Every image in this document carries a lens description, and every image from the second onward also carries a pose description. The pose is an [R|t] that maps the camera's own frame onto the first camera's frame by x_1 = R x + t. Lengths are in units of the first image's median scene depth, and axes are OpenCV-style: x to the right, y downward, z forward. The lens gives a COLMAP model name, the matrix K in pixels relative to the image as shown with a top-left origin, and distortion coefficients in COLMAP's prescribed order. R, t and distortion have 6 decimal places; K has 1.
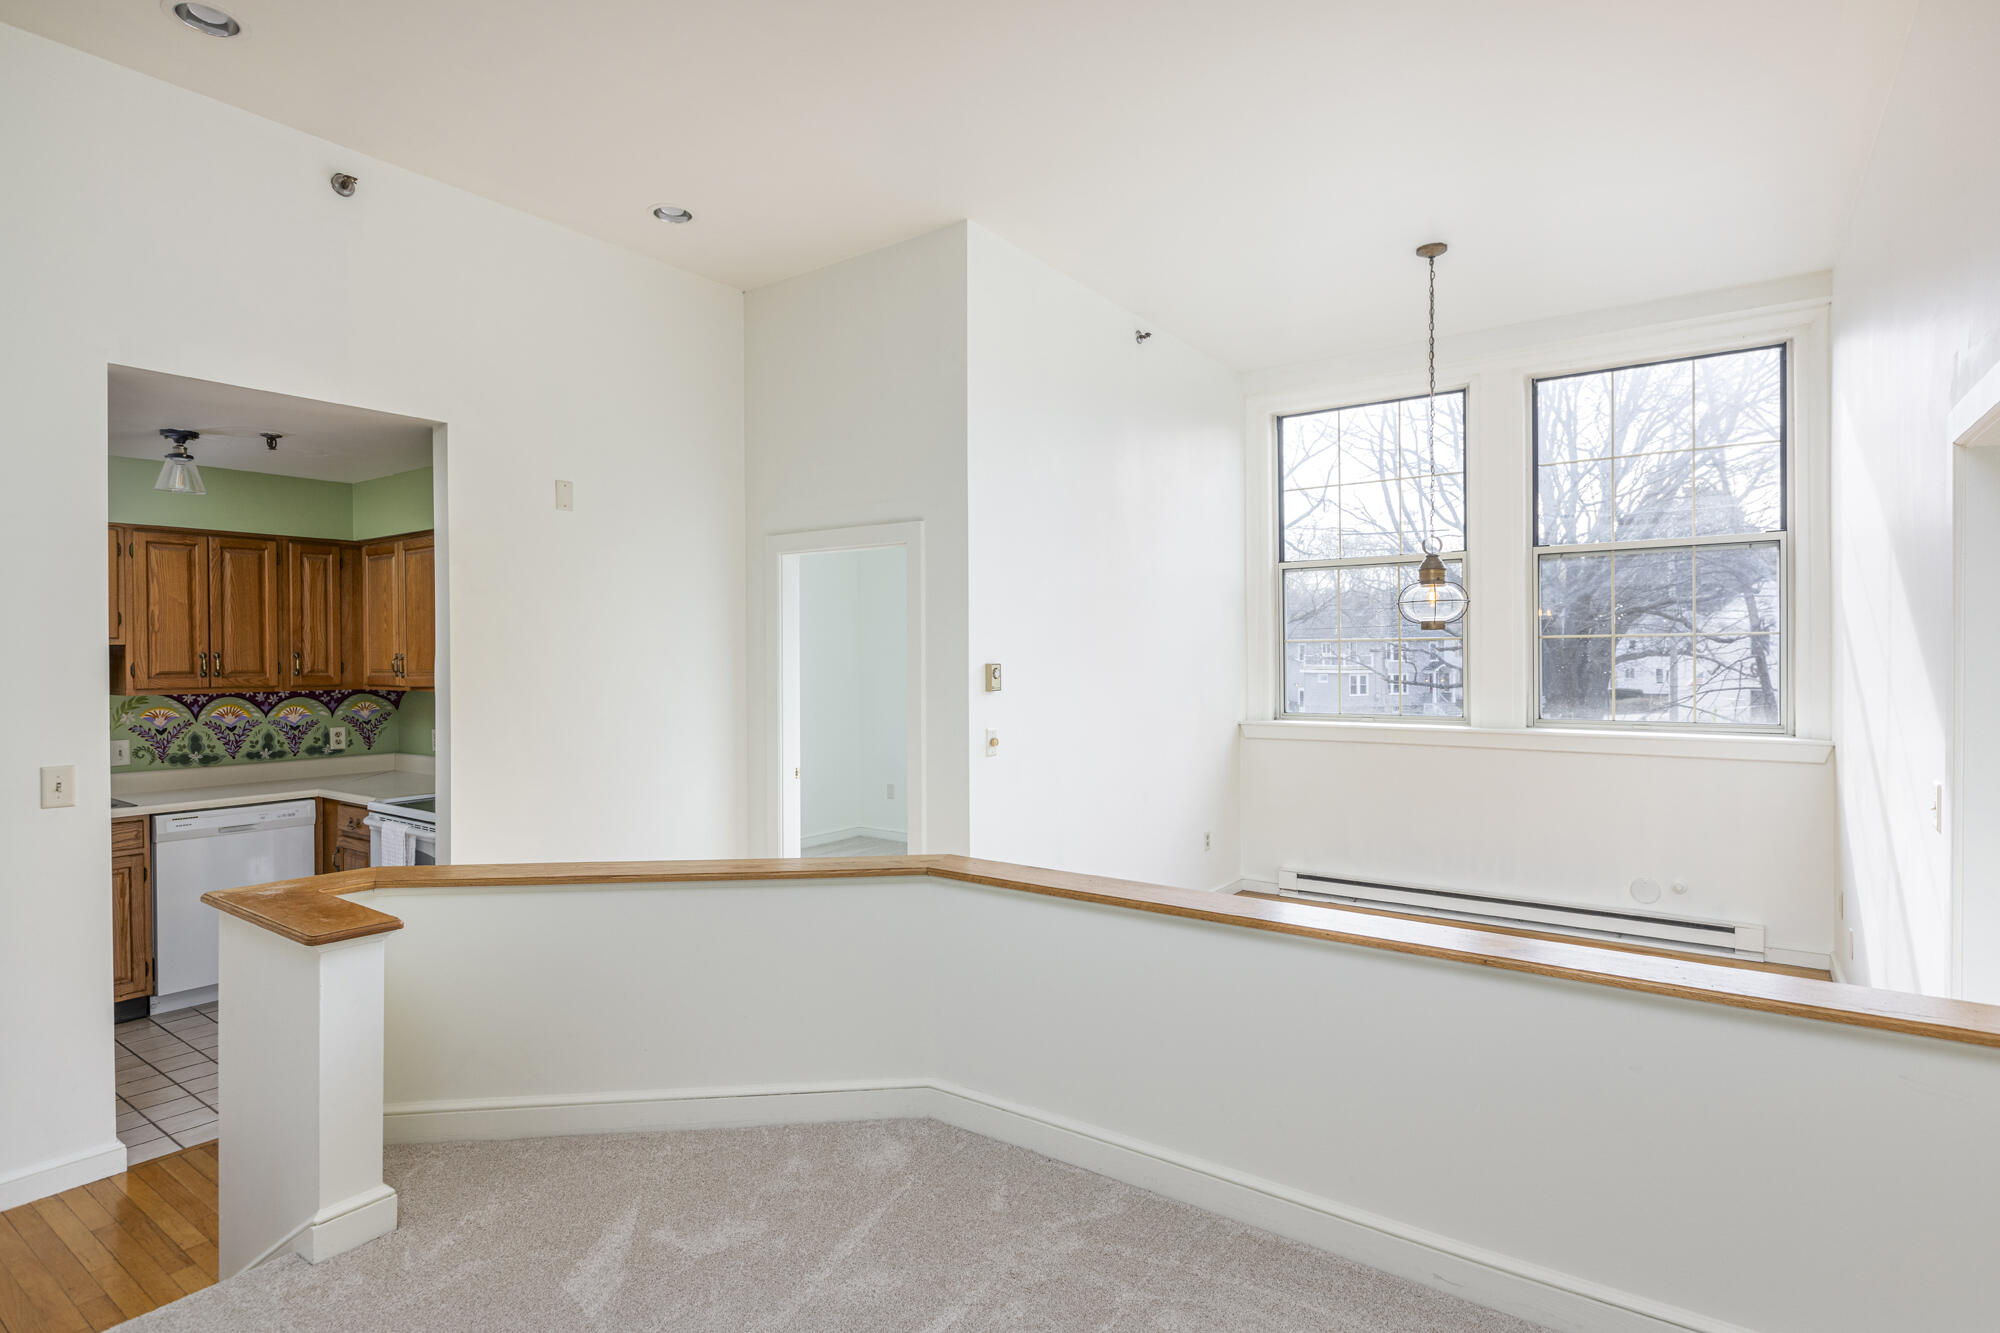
lens RADIAL K [[1012.3, 0, 998.4], [0, 1012.3, 658.1], [0, 0, 1]] dist [-0.014068, -0.000778]
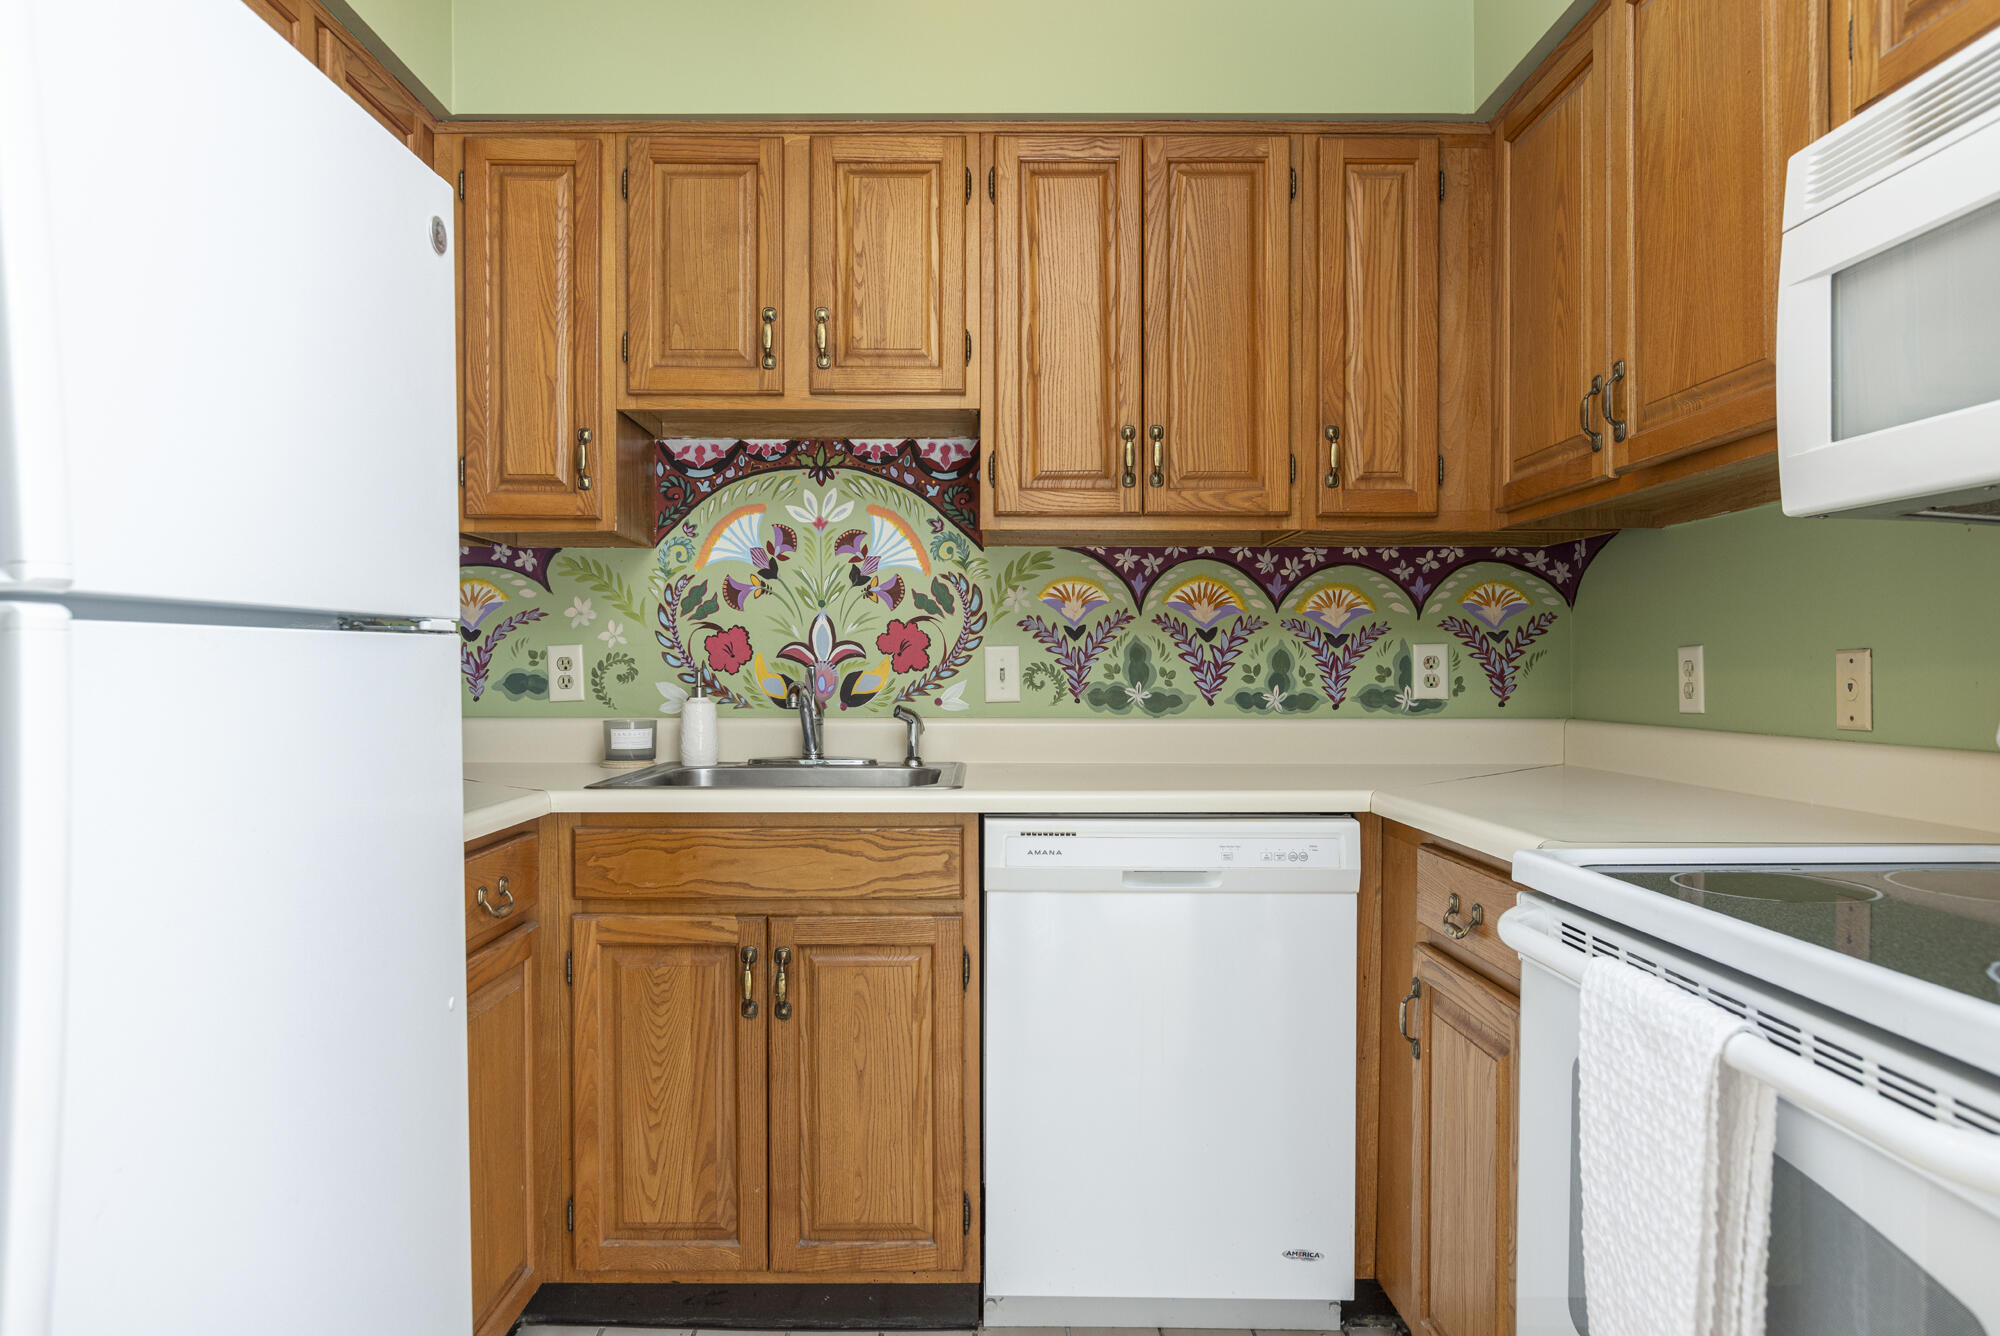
lens RADIAL K [[1243.8, 0, 1000.0], [0, 1243.8, 668.0], [0, 0, 1]] dist [-0.002850, -0.000359]
pose [[0.598396, 0.009497, -0.801144, -0.394774], [-0.009033, 0.999946, 0.005106, 0.083665], [0.801149, 0.004181, 0.598450, 0.616700]]
